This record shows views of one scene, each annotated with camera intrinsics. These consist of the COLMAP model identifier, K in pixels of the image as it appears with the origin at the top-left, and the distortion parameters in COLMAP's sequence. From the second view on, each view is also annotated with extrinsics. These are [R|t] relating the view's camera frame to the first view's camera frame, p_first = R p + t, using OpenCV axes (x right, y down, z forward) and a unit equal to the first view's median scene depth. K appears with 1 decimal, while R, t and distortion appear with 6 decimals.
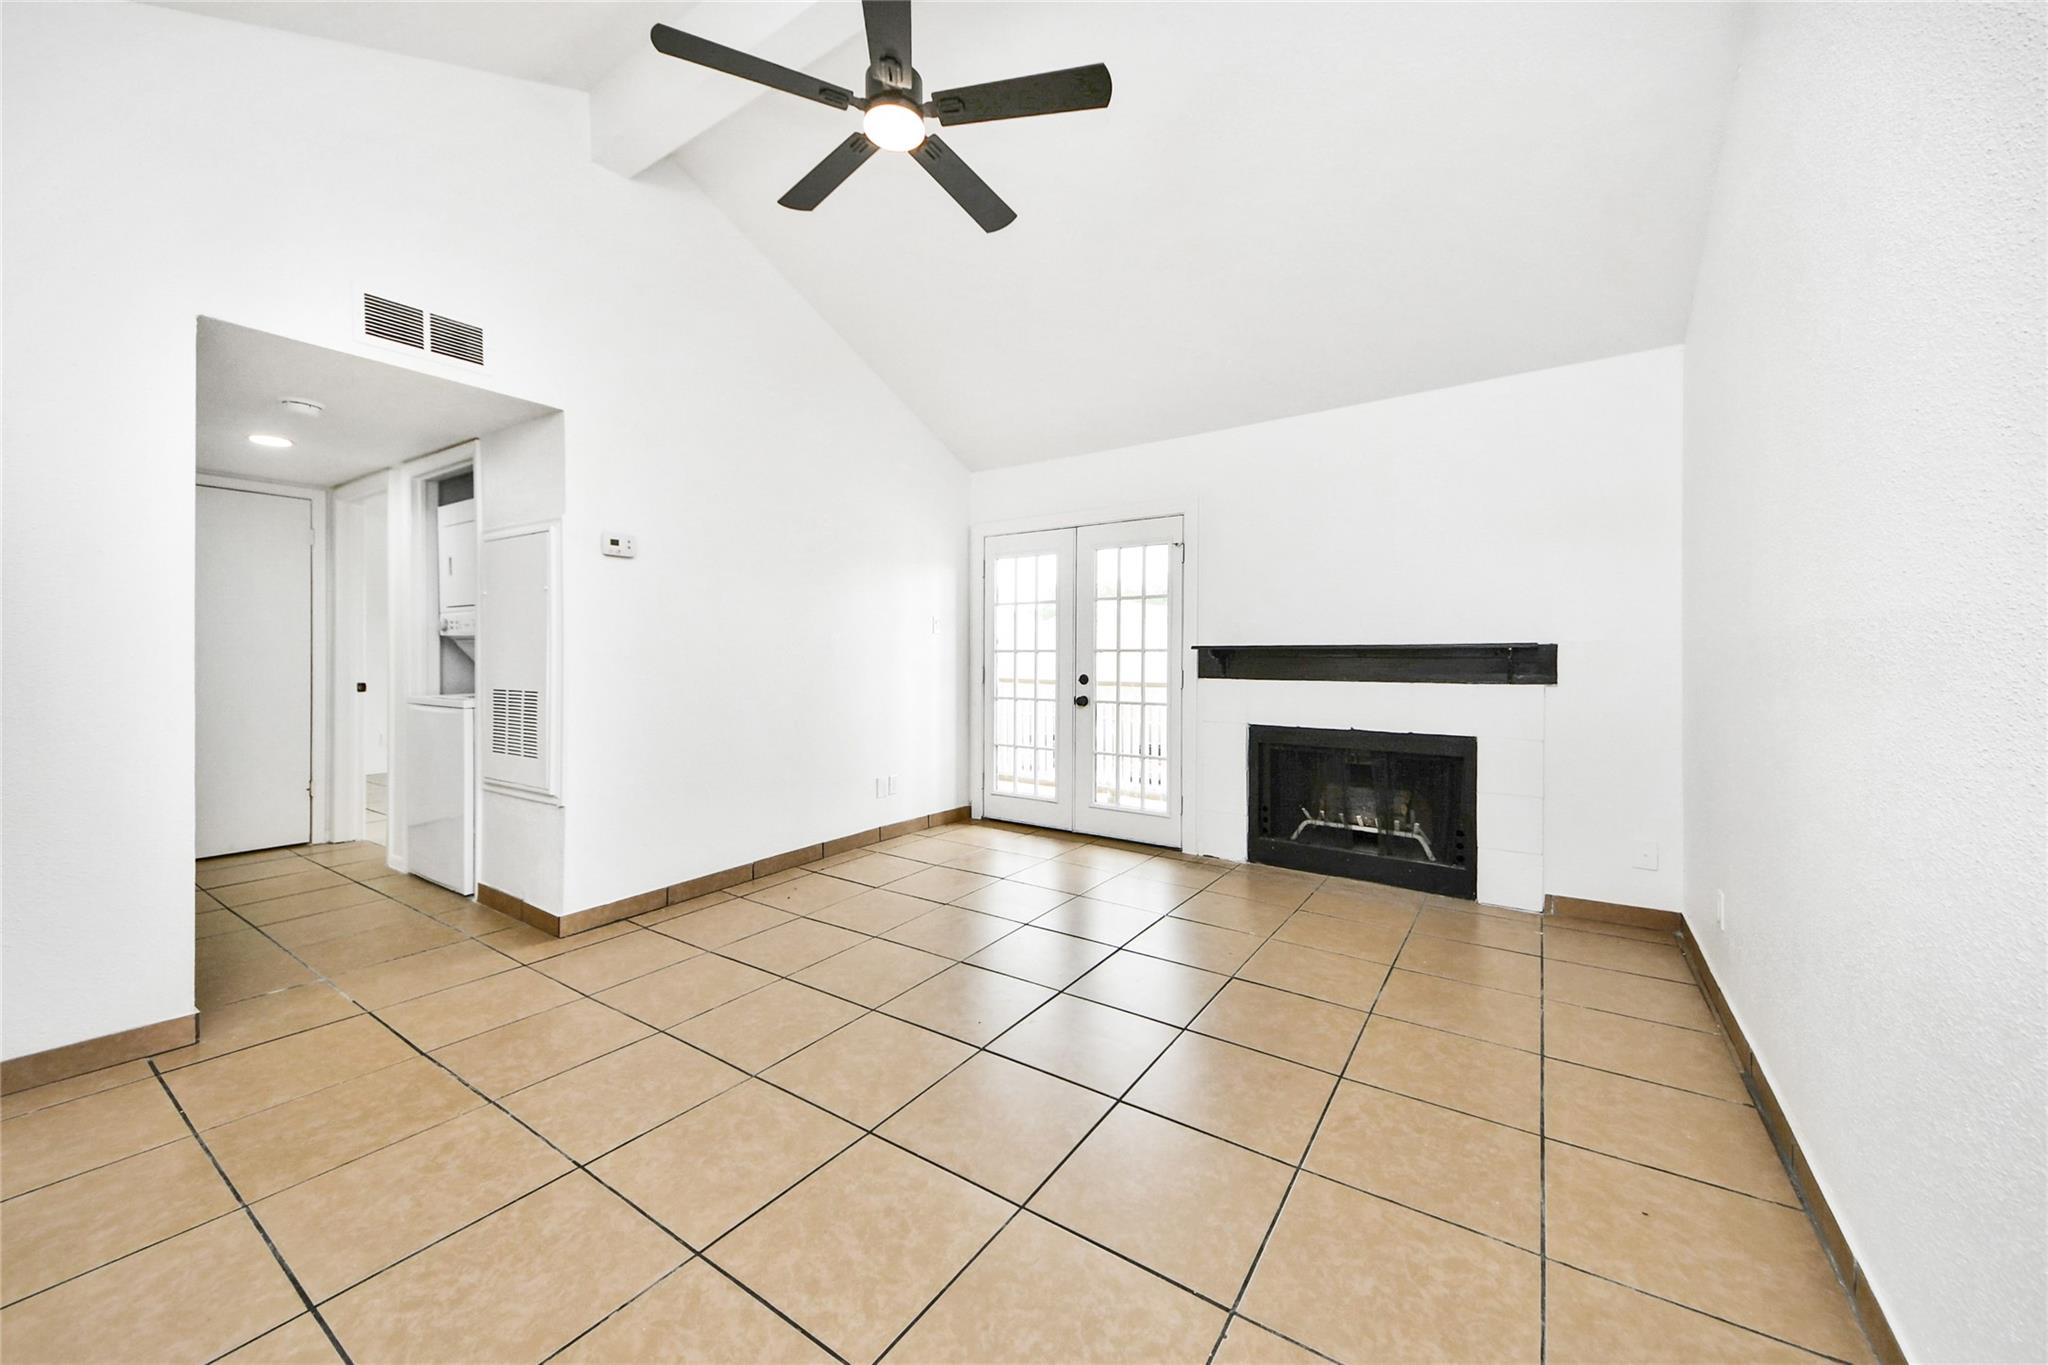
lens RADIAL K [[733.2, 0, 1025.7], [0, 733.2, 663.8], [0, 0, 1]] dist [0.035334, -0.011111]
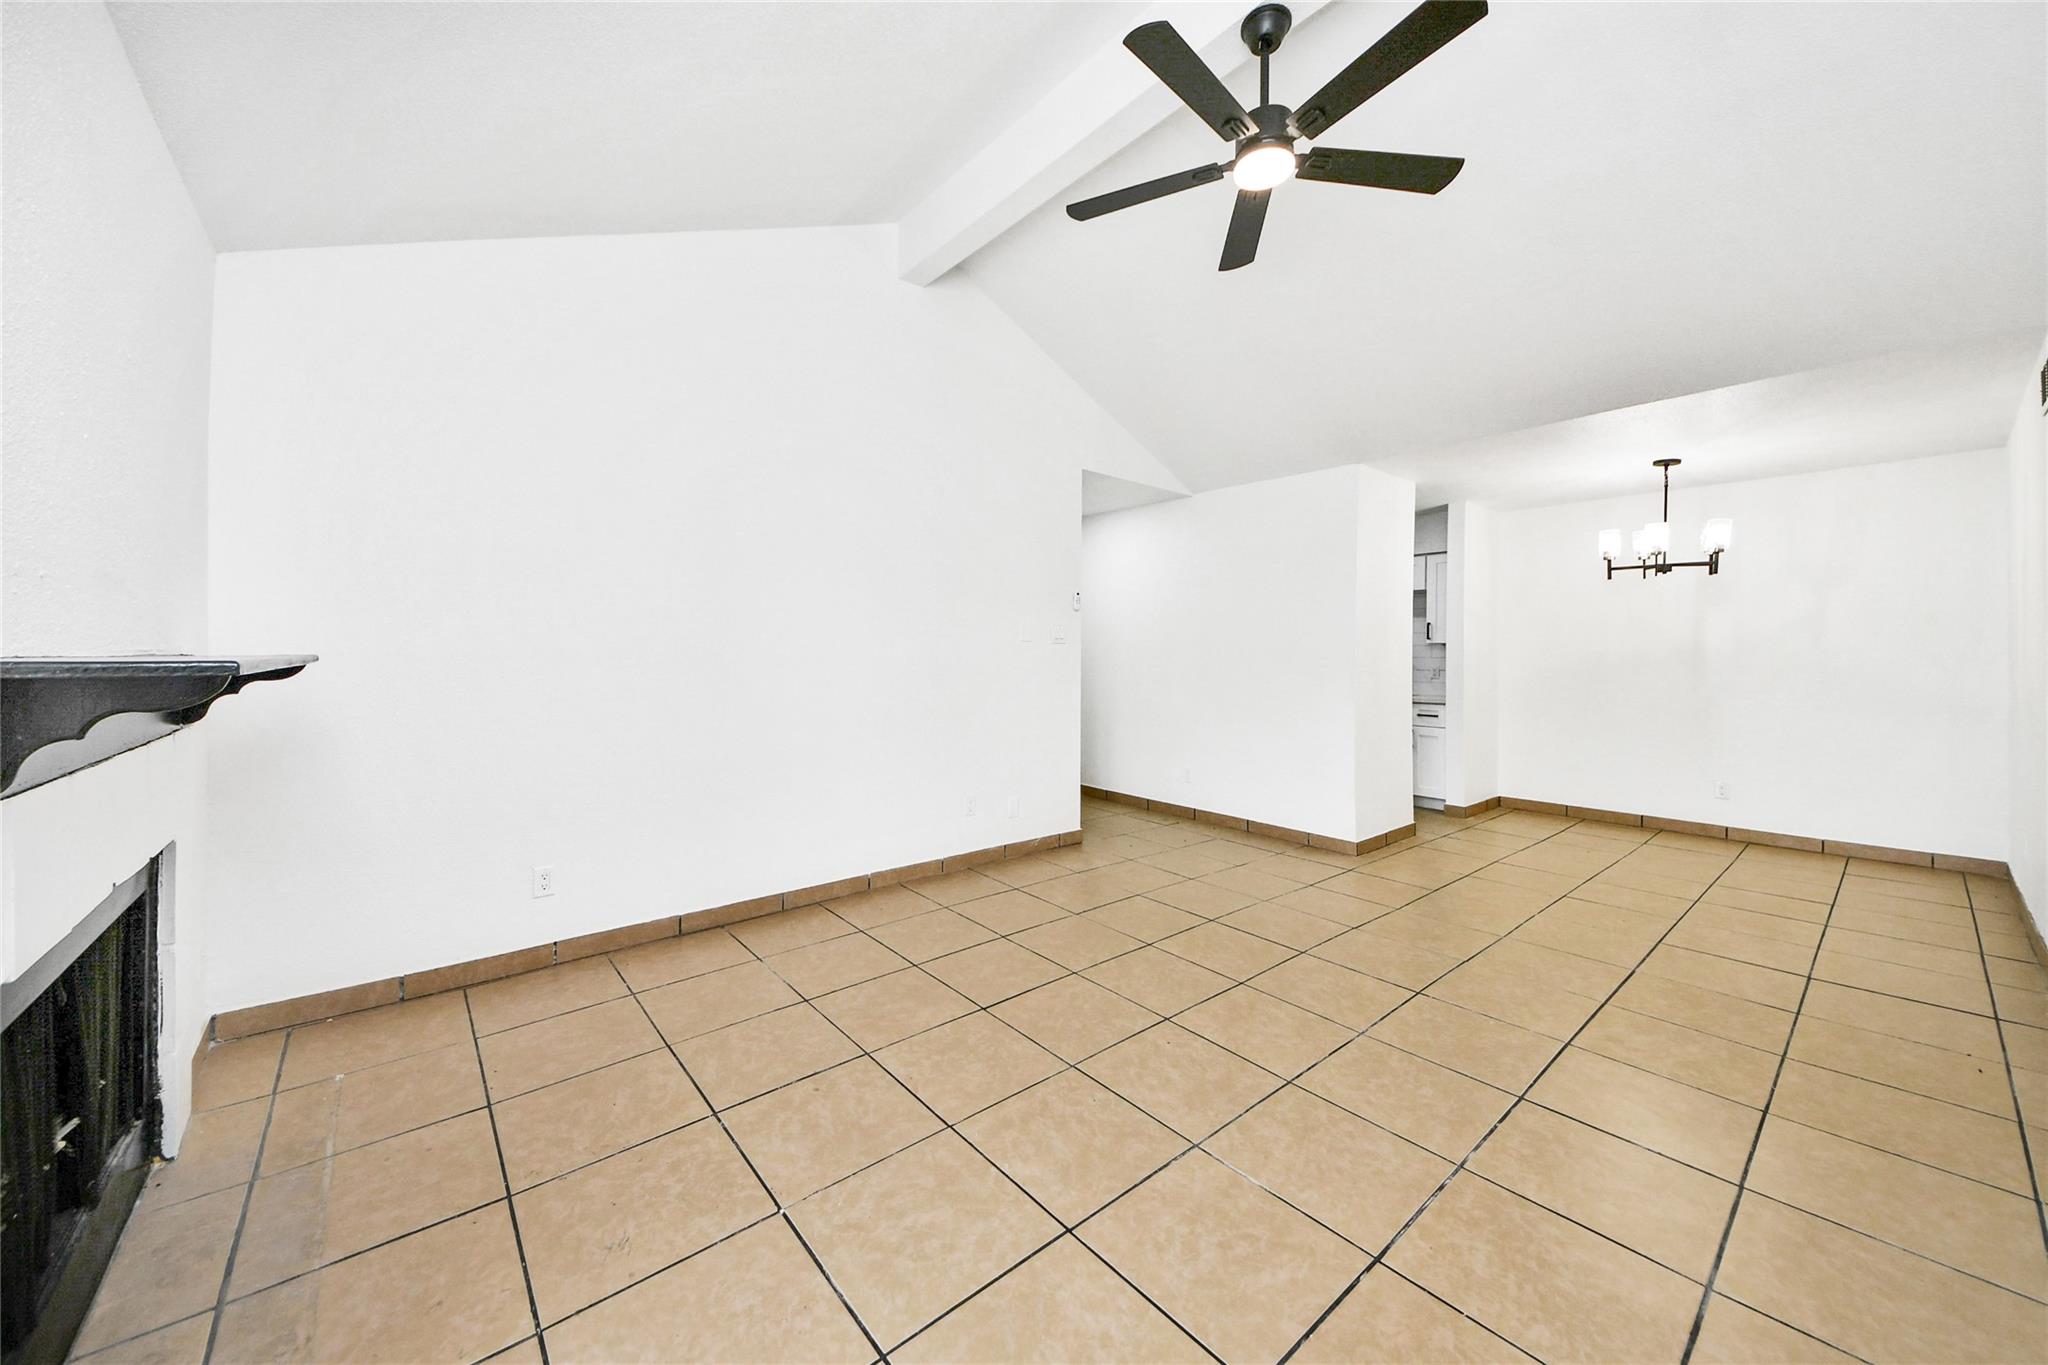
lens RADIAL K [[733.2, 0, 1013.7], [0, 733.2, 659.8], [0, 0, 1]] dist [0.035334, -0.011111]
pose [[-0.957472, -0.012569, 0.288253, -0.090578], [-0.006846, 0.999759, 0.020852, -0.043090], [-0.288446, 0.017992, -0.957327, 1.279850]]
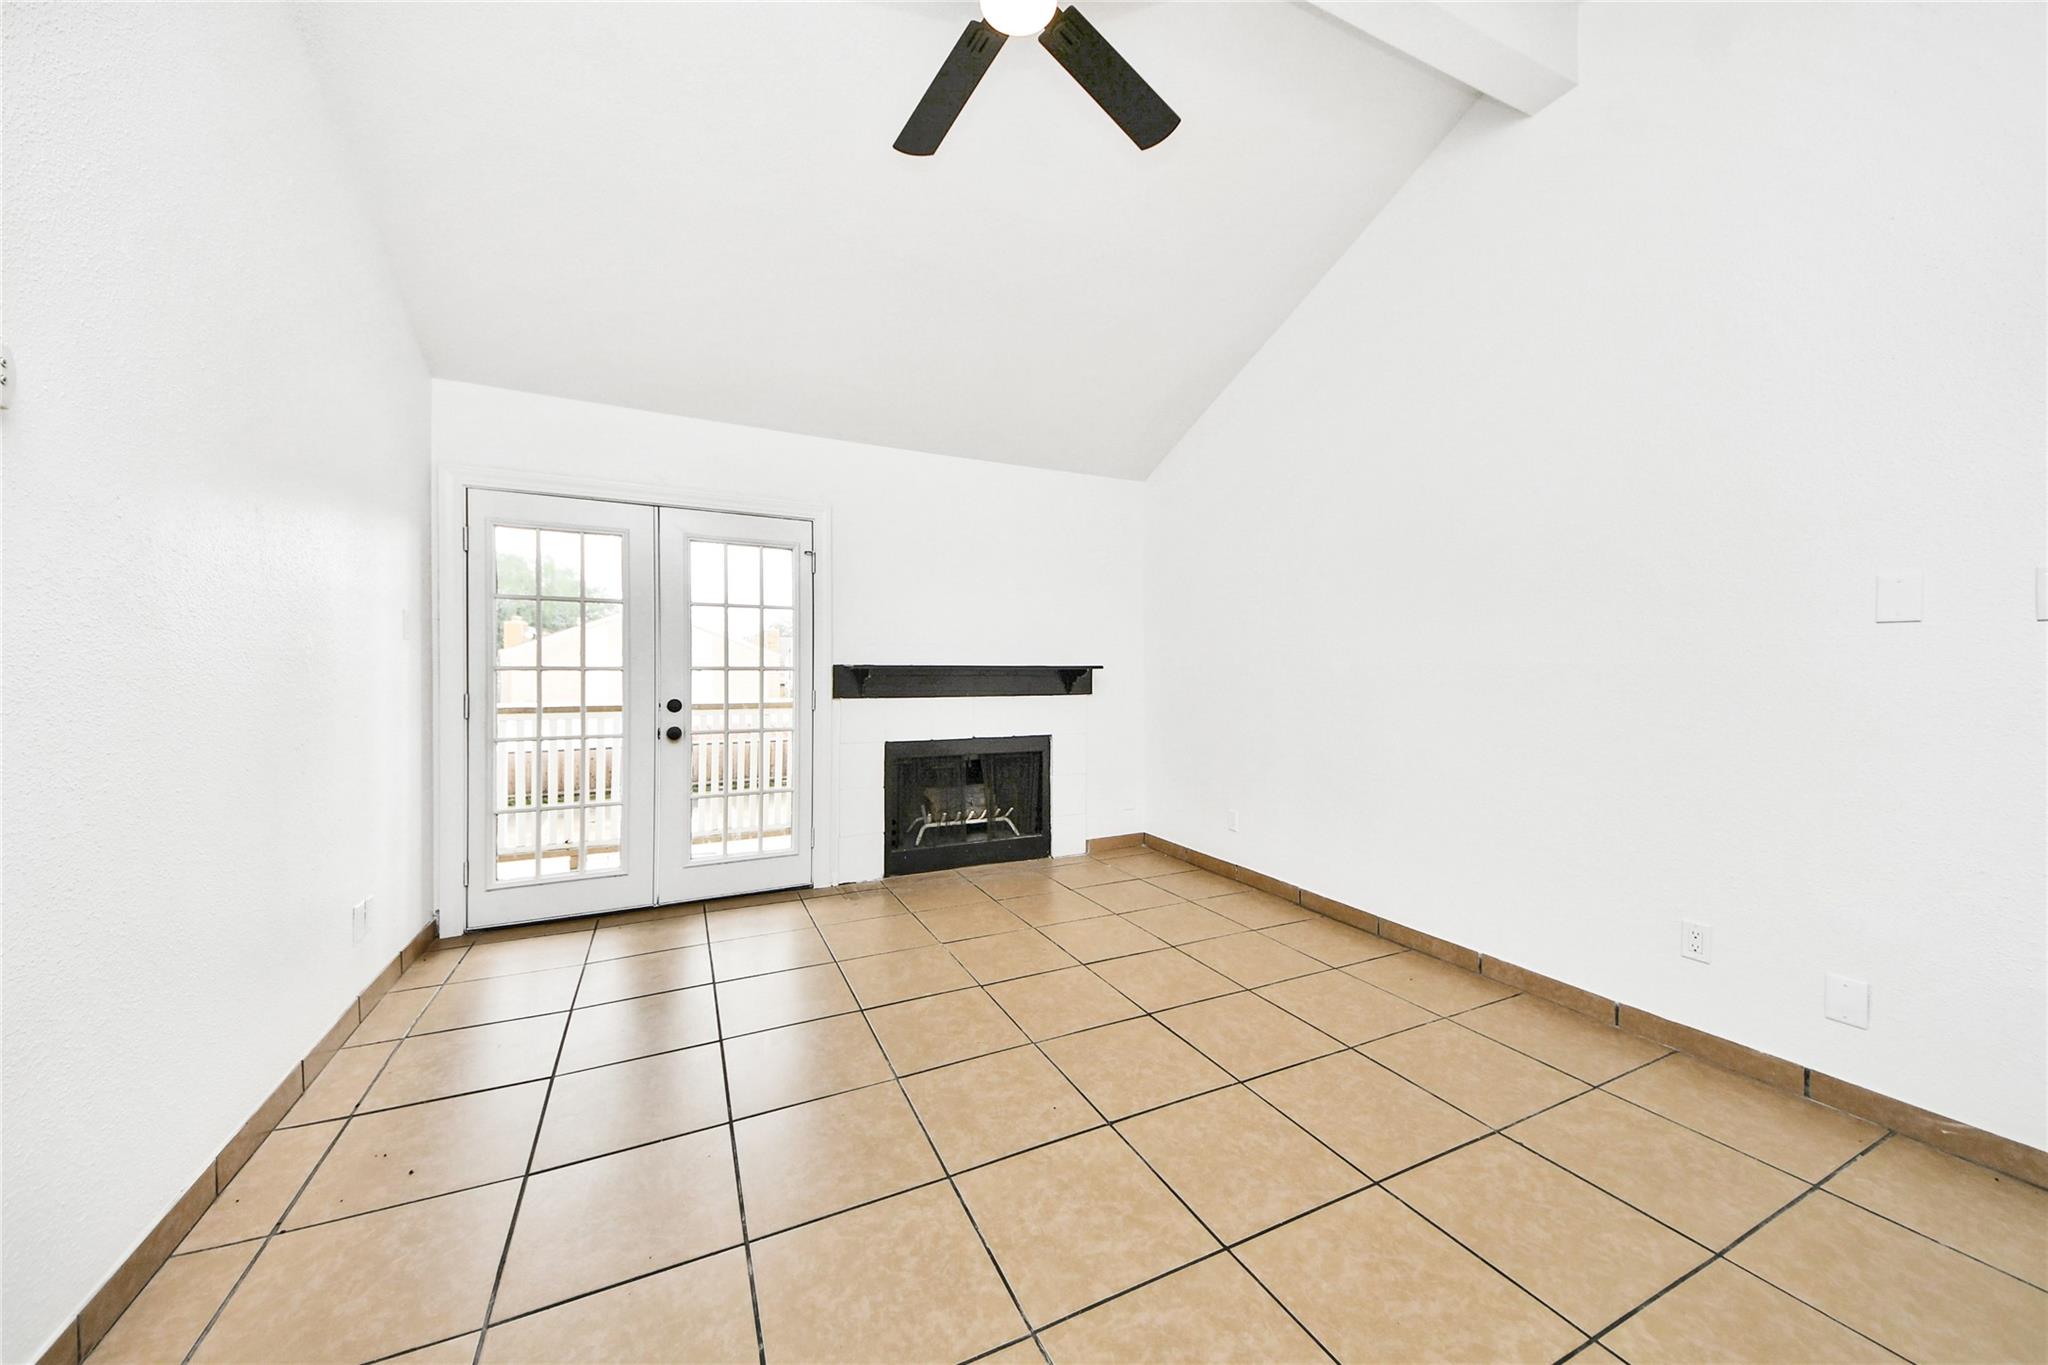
lens RADIAL K [[733.2, 0, 1017.3], [0, 733.2, 667.4], [0, 0, 1]] dist [0.035334, -0.011111]
pose [[0.513201, -0.003747, 0.858261, -0.520074], [0.007531, 0.999972, -0.000138, -0.020497], [-0.858236, 0.006534, 0.513214, 0.368885]]
